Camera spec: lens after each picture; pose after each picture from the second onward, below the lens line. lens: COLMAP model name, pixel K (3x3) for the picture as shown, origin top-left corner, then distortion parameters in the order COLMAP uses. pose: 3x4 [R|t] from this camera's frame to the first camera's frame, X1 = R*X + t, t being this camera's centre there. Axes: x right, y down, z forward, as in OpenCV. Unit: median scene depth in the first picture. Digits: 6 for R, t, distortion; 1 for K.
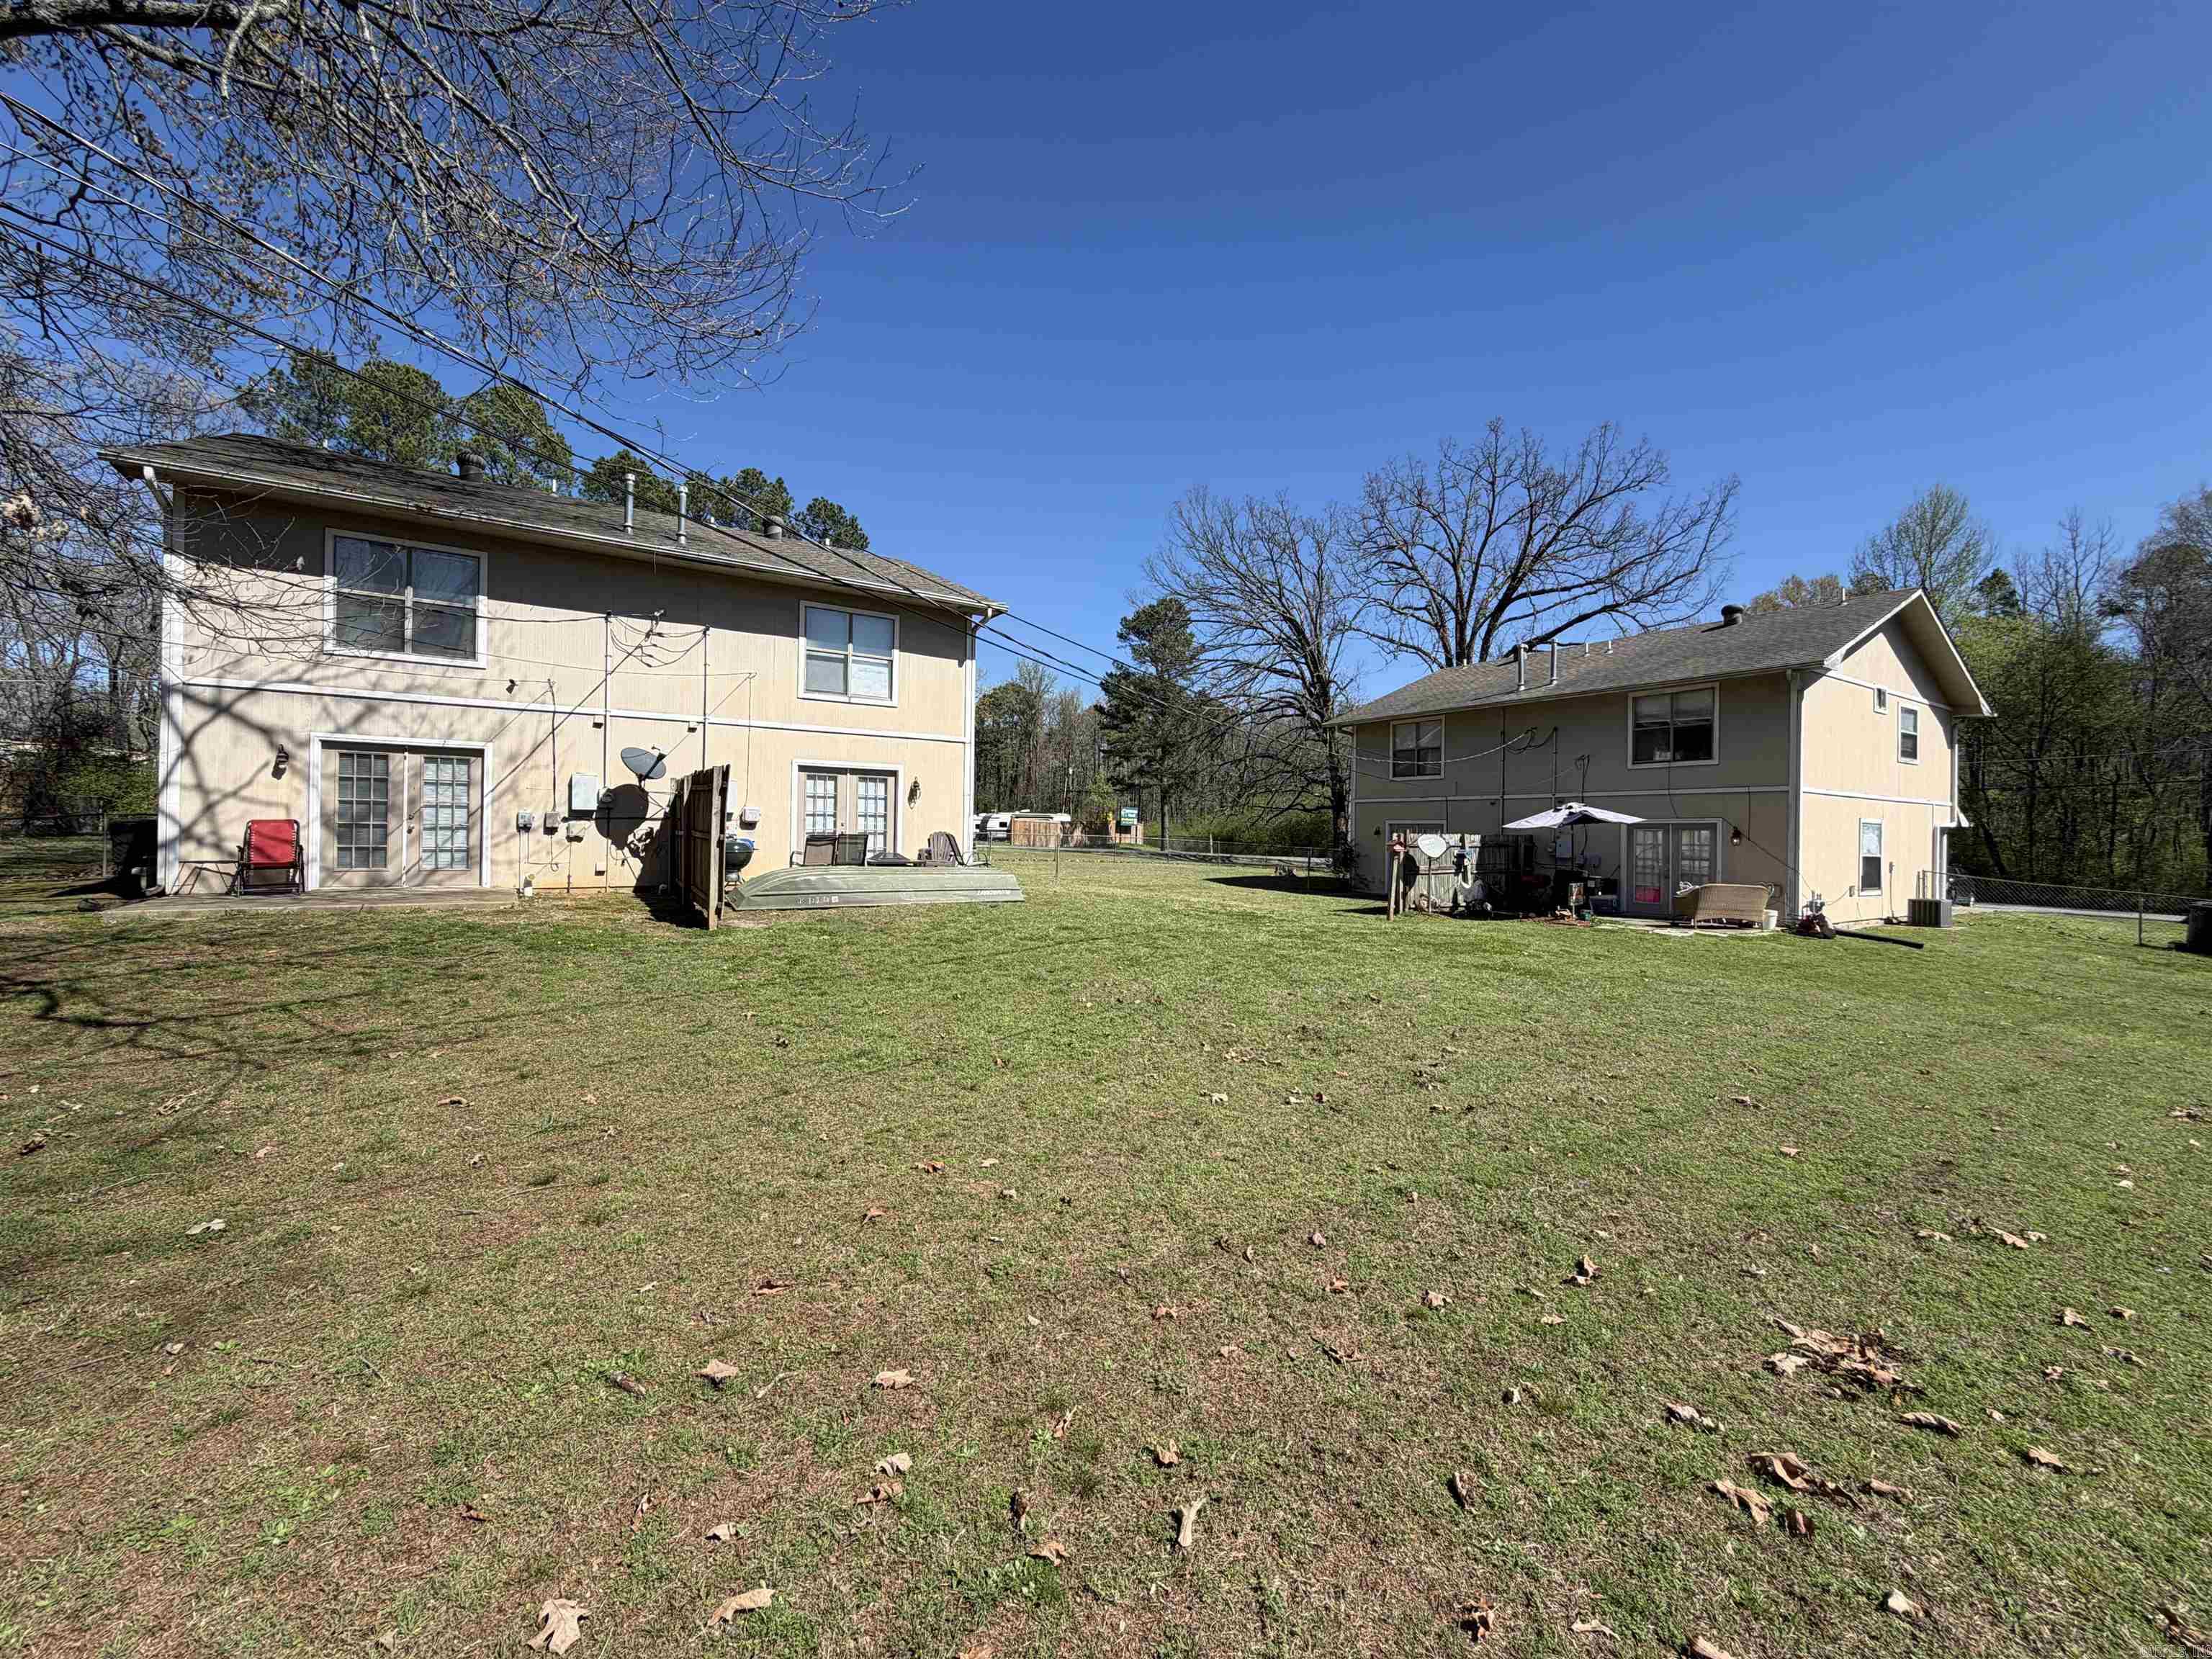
lens RADIAL K [[888.6, 0, 1106.0], [0, 888.6, 829.5], [0, 0, 1]] dist [-0.000567, -0.000075]
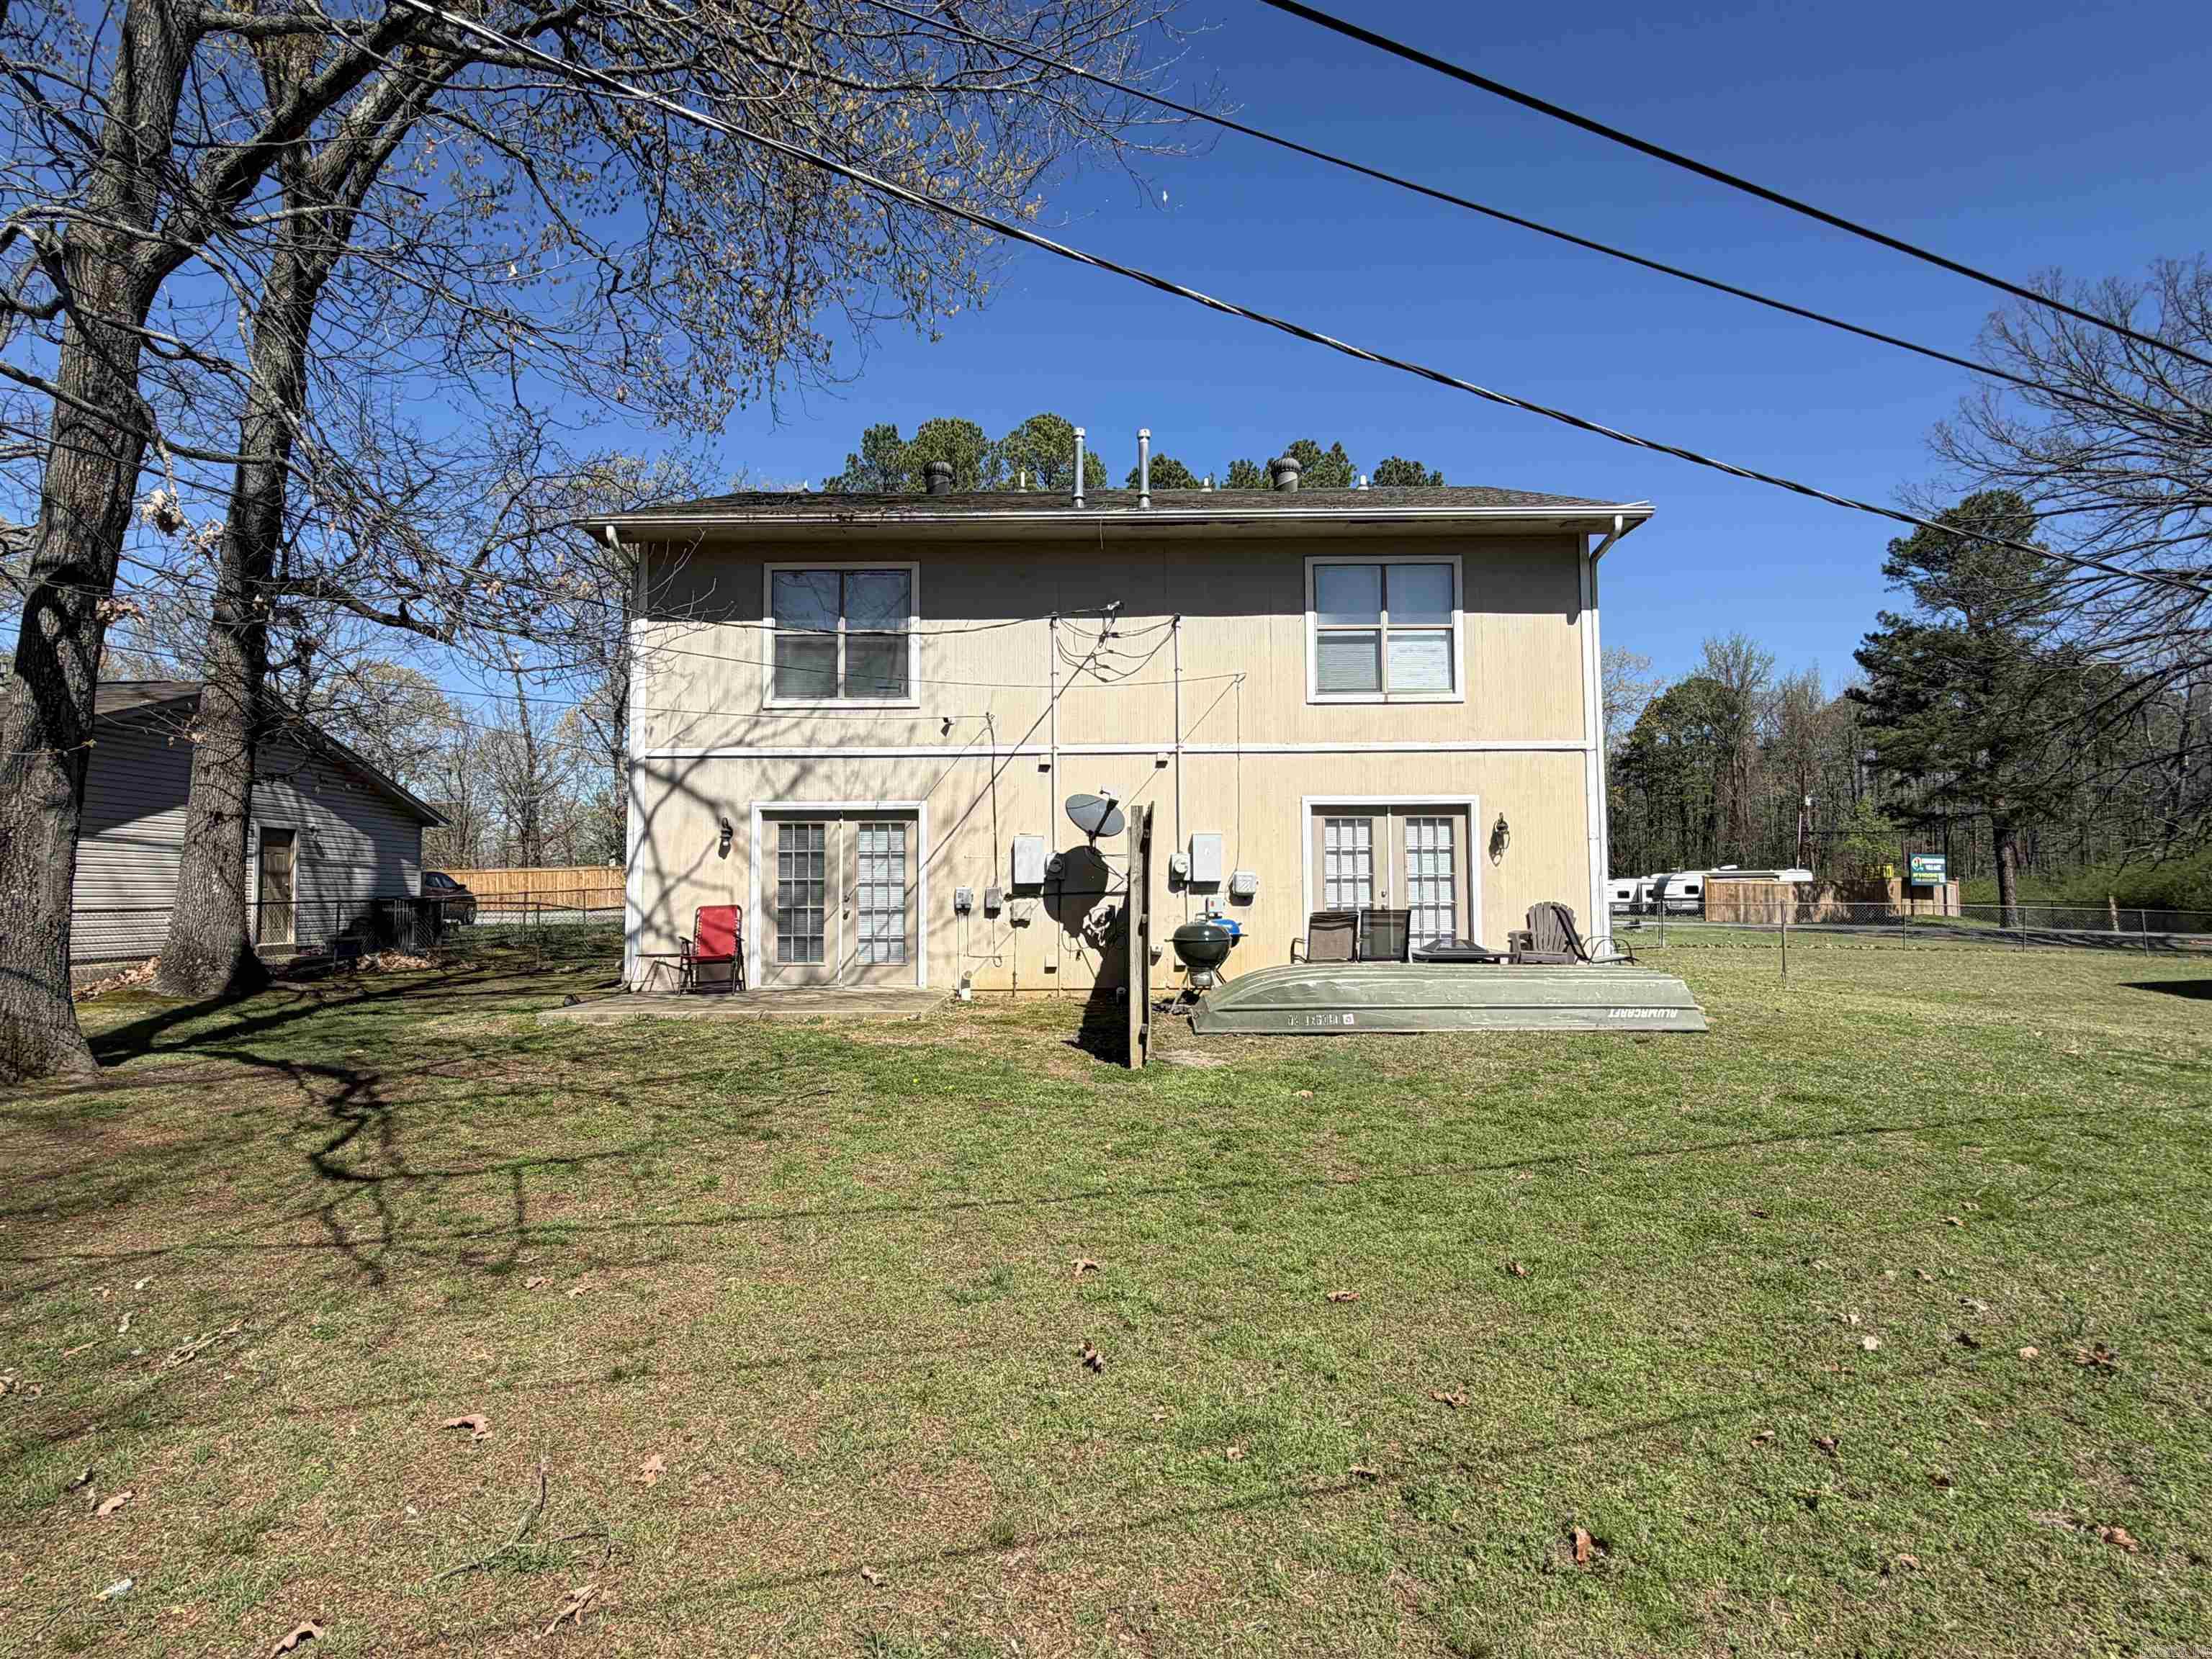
lens RADIAL K [[1146.5, 0, 1103.0], [0, 1146.5, 834.6], [0, 0, 1]] dist [-0.002241, 0.000039]
pose [[0.827221, -0.055773, -0.559102, -0.002830], [0.022263, 0.997533, -0.066569, 0.001982], [0.561435, 0.042620, 0.826422, 0.238420]]
